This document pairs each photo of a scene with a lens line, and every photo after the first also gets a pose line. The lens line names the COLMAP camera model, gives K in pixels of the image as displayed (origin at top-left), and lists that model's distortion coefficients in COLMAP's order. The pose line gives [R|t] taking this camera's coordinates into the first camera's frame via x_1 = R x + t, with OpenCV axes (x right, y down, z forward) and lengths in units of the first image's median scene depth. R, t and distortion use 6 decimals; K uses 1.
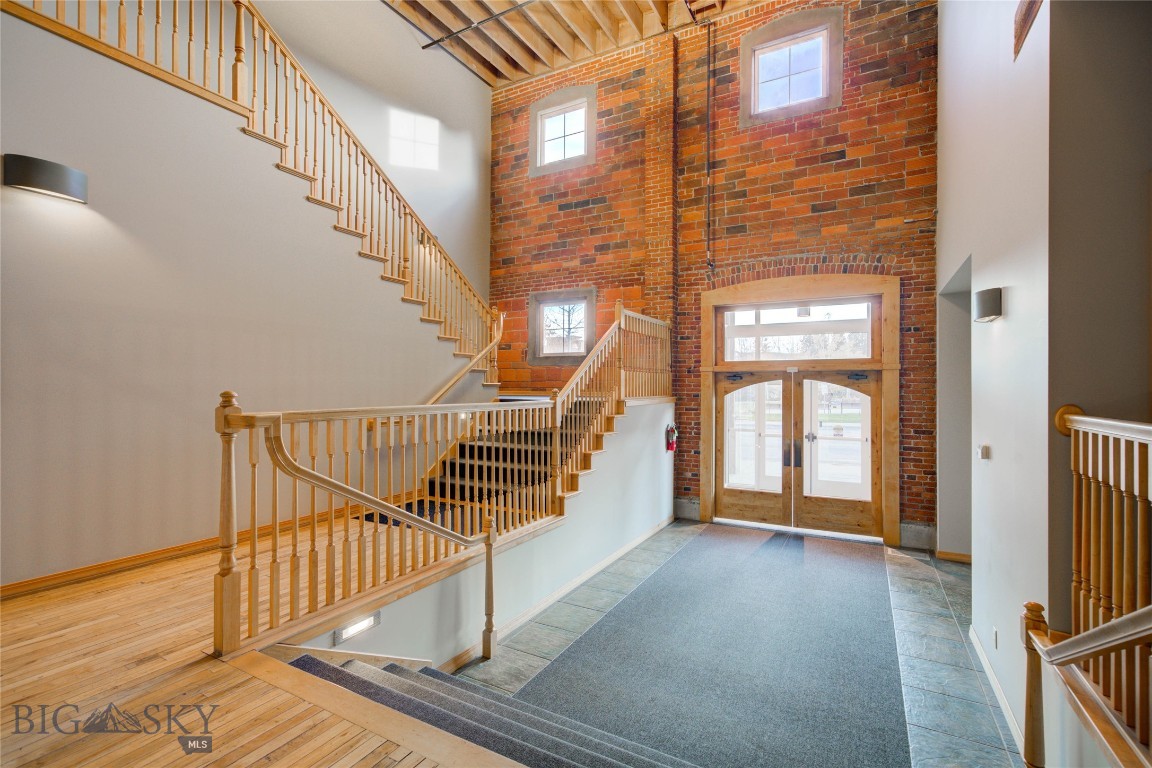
lens RADIAL K [[533.4, 0, 574.5], [0, 533.4, 384.0], [0, 0, 1]] dist [0.005008, 0.000178]
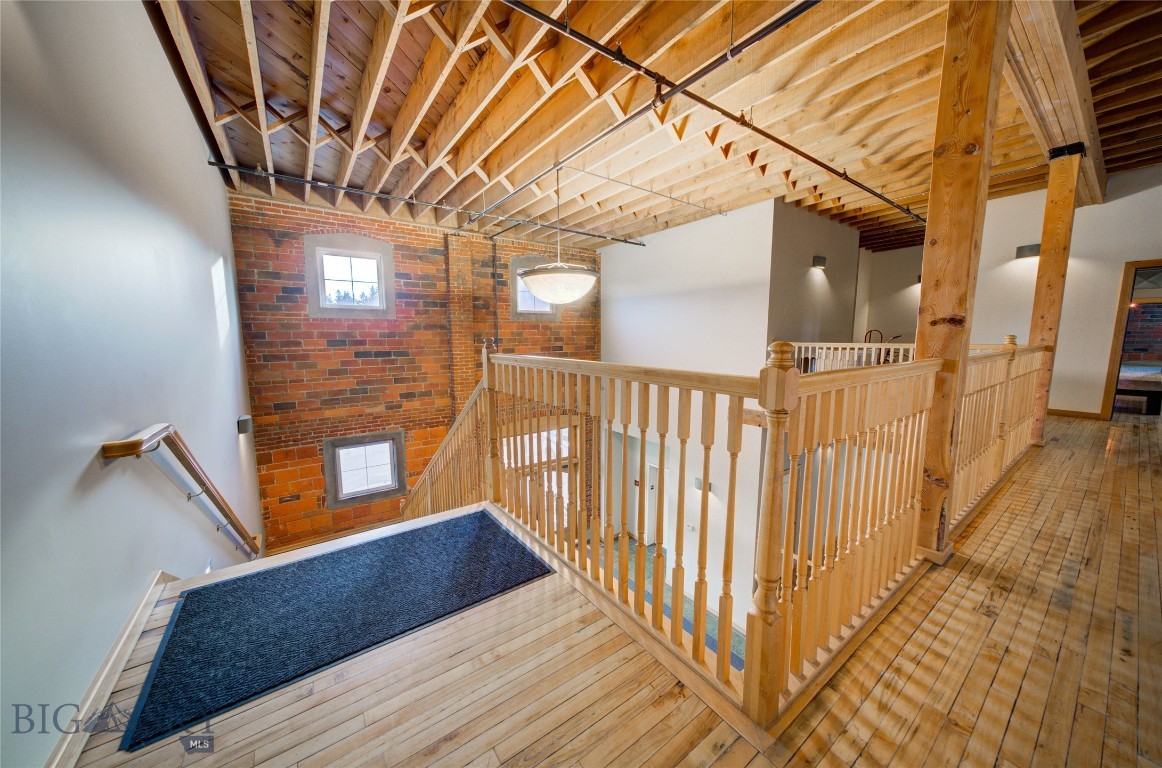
lens RADIAL K [[398.6, 0, 578.1], [0, 398.6, 385.7], [0, 0, 1]] dist [0.000939, 0.000045]
pose [[0.436193, -0.111340, 0.892938, -0.538536], [-0.004321, 0.992045, 0.125808, -0.375601], [-0.899843, -0.058735, 0.432242, 0.290614]]
